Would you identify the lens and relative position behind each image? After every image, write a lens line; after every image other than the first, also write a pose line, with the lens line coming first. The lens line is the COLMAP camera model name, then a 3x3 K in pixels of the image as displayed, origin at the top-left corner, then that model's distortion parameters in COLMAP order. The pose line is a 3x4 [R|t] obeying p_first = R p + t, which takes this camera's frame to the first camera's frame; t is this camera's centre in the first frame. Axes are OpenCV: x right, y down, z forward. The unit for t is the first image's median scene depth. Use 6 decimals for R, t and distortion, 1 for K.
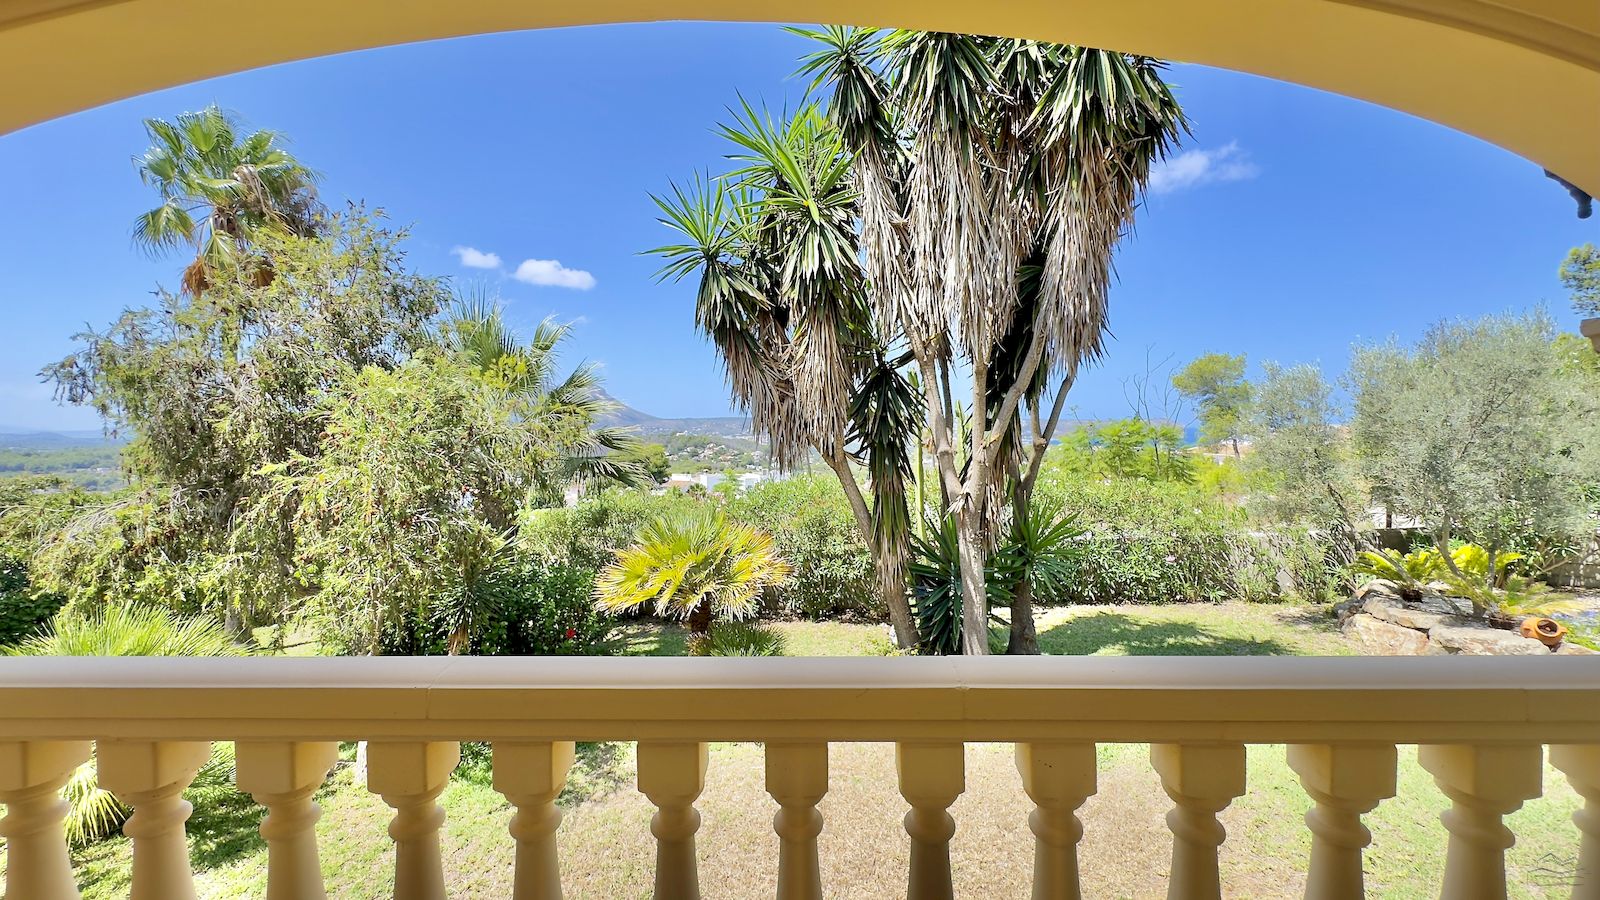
lens RADIAL K [[638.7, 0, 800.0], [0, 638.7, 450.0], [0, 0, 1]] dist [-0.000671, 0.000386]
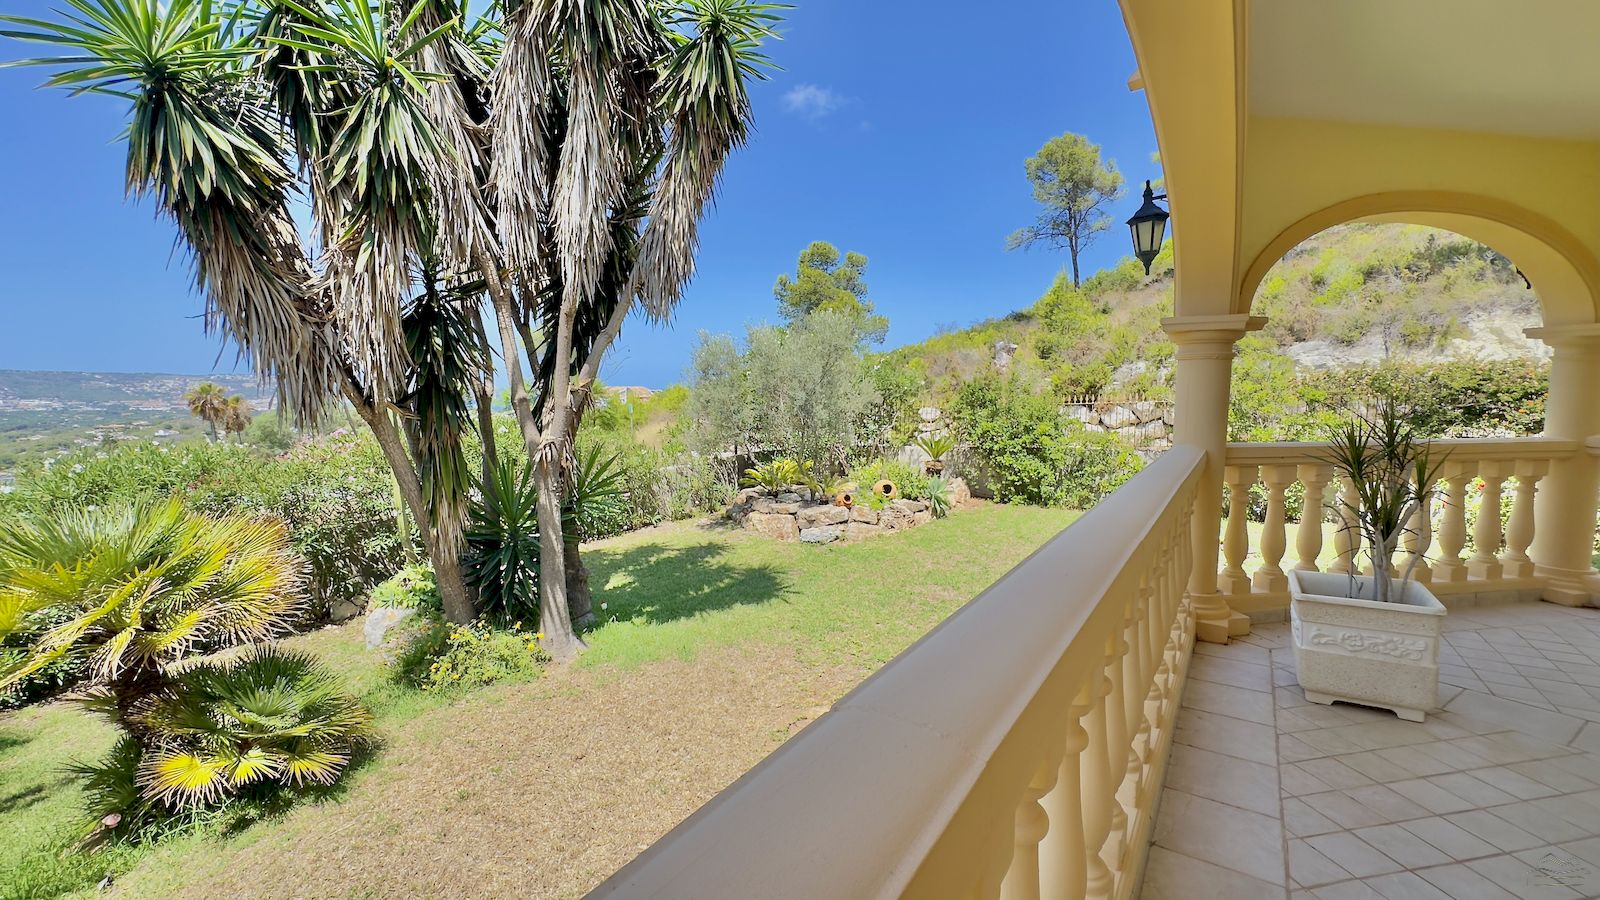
lens RADIAL K [[632.2, 0, 799.0], [0, 632.2, 437.4], [0, 0, 1]] dist [-0.001008, 0.000062]
pose [[0.572239, -0.059371, 0.817935, -0.289150], [0.025130, 0.998177, 0.054872, 0.019798], [-0.819702, -0.010846, 0.572687, 0.143406]]
